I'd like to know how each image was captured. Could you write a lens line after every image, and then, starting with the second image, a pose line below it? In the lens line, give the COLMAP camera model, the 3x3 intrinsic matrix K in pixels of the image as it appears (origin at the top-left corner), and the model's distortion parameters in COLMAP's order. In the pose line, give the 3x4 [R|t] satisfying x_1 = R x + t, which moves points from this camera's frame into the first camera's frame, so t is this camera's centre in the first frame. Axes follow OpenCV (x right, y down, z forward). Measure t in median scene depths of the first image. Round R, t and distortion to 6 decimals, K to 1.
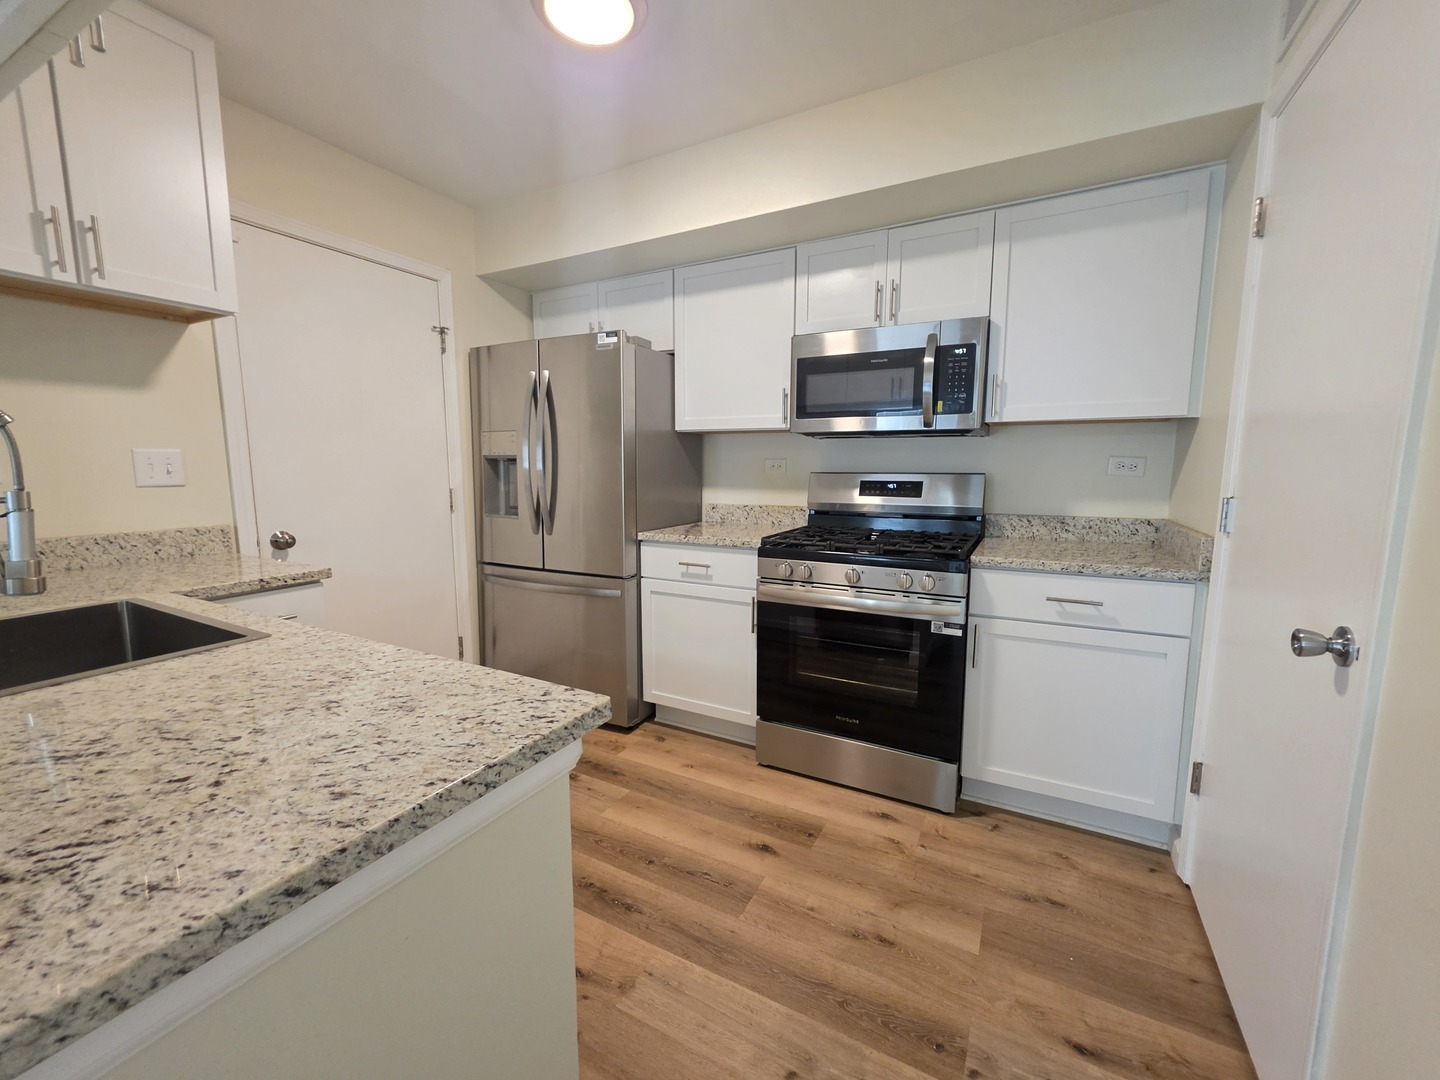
lens RADIAL K [[574.9, 0, 716.3], [0, 574.9, 536.1], [0, 0, 1]] dist [0.000081, 0.000640]
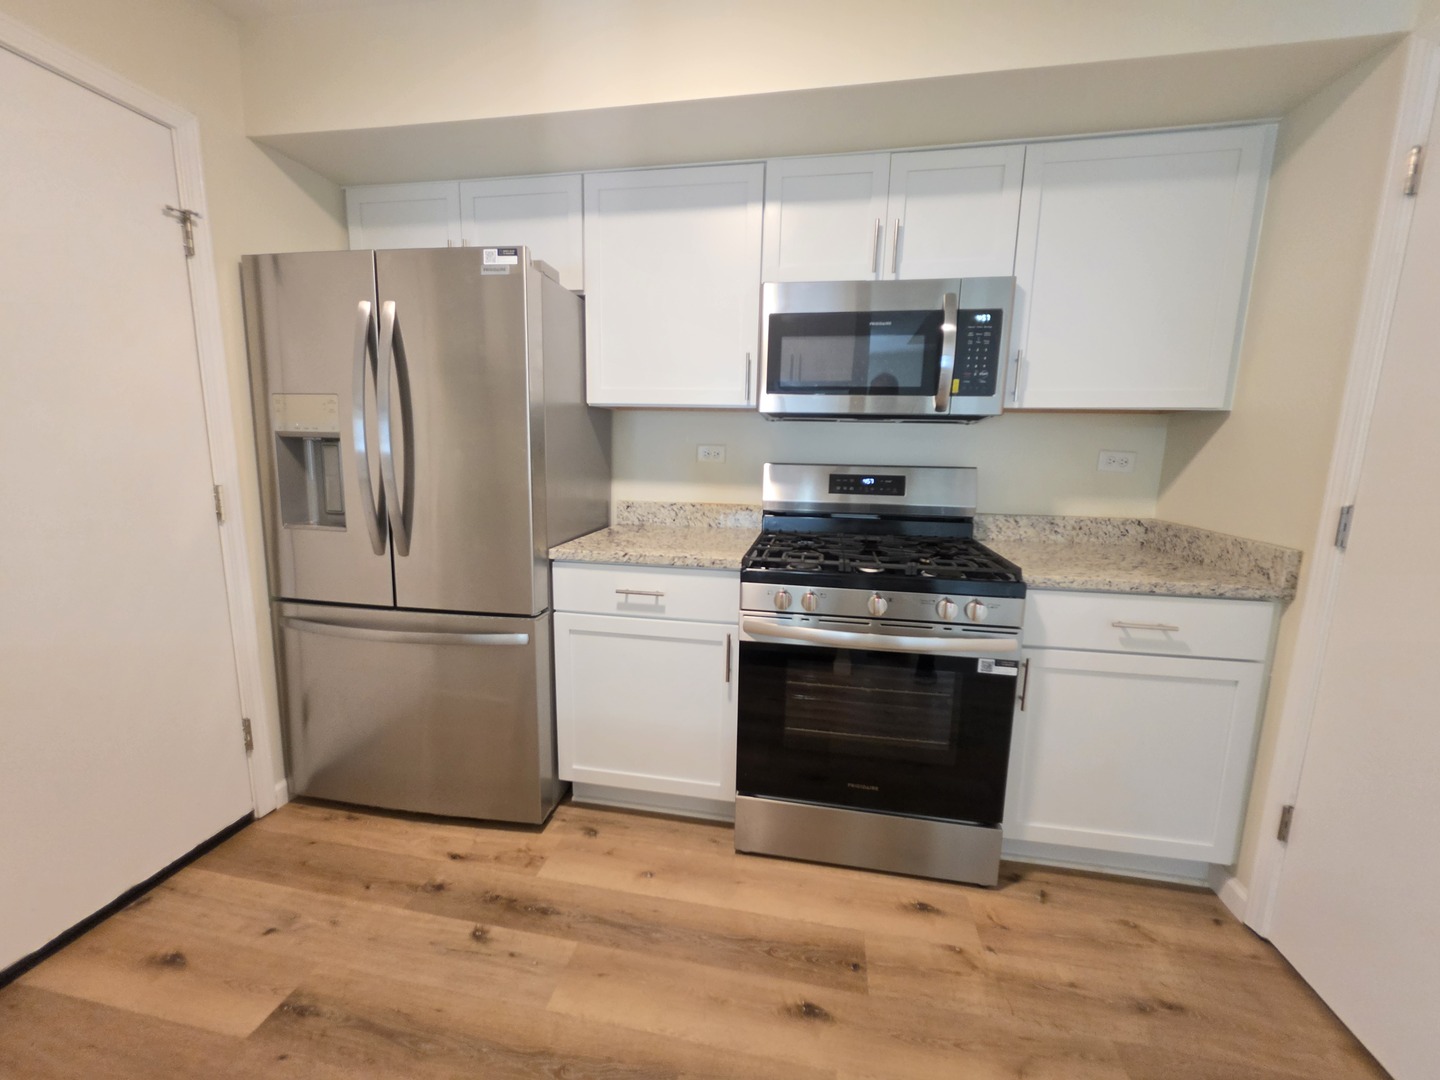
lens RADIAL K [[574.9, 0, 716.3], [0, 574.9, 536.1], [0, 0, 1]] dist [0.000081, 0.000640]
pose [[0.951948, -0.031834, 0.304599, -0.167247], [0.021019, 0.999029, 0.038719, -0.047905], [-0.305536, -0.030457, 0.951693, 0.296081]]
